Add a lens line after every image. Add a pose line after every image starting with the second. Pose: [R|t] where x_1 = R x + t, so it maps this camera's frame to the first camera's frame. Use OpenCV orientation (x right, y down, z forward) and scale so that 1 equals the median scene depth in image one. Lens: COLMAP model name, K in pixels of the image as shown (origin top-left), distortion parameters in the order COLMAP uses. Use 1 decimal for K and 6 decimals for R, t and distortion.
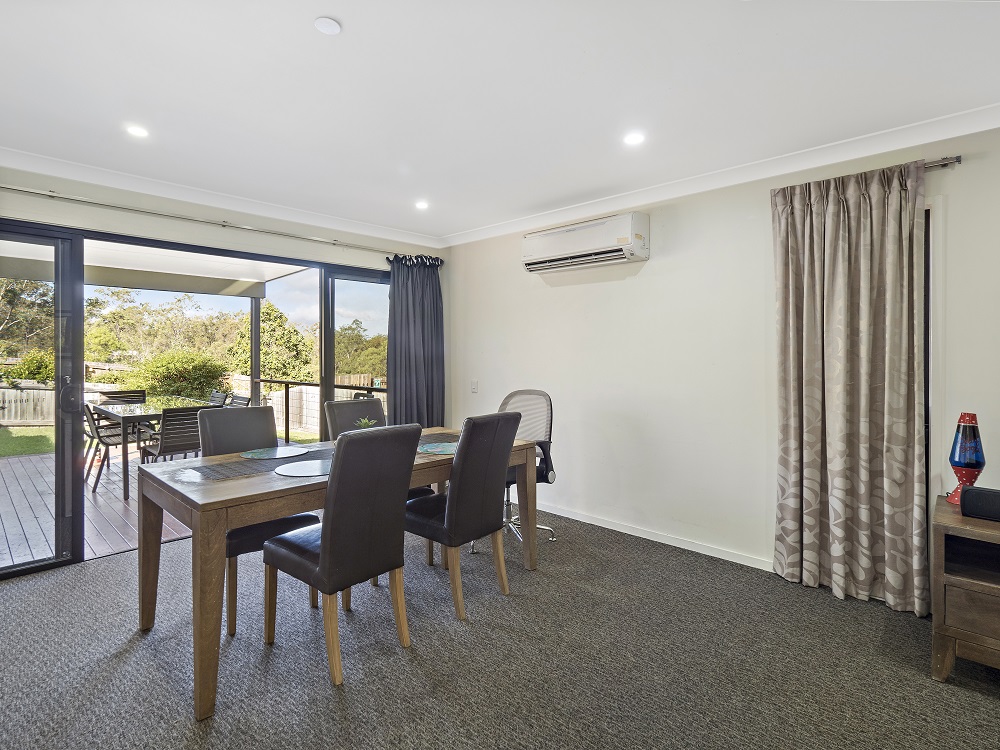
lens RADIAL K [[530.2, 0, 520.4], [0, 530.2, 357.9], [0, 0, 1]] dist [0.004457, 0.000742]
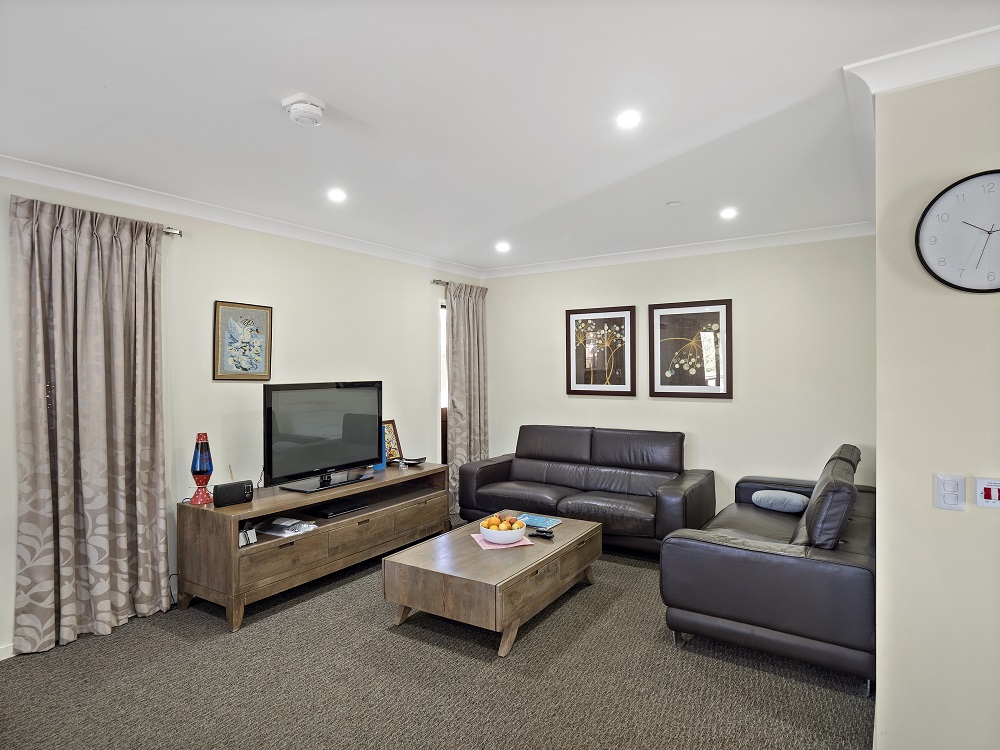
lens RADIAL K [[579.6, 0, 499.2], [0, 579.6, 370.0], [0, 0, 1]] dist [-0.005533, -0.000671]
pose [[-0.150479, 0.000592, 0.988613, -0.585386], [0.016116, 0.999868, 0.001855, -0.035455], [-0.988482, 0.016211, -0.150469, 0.423181]]
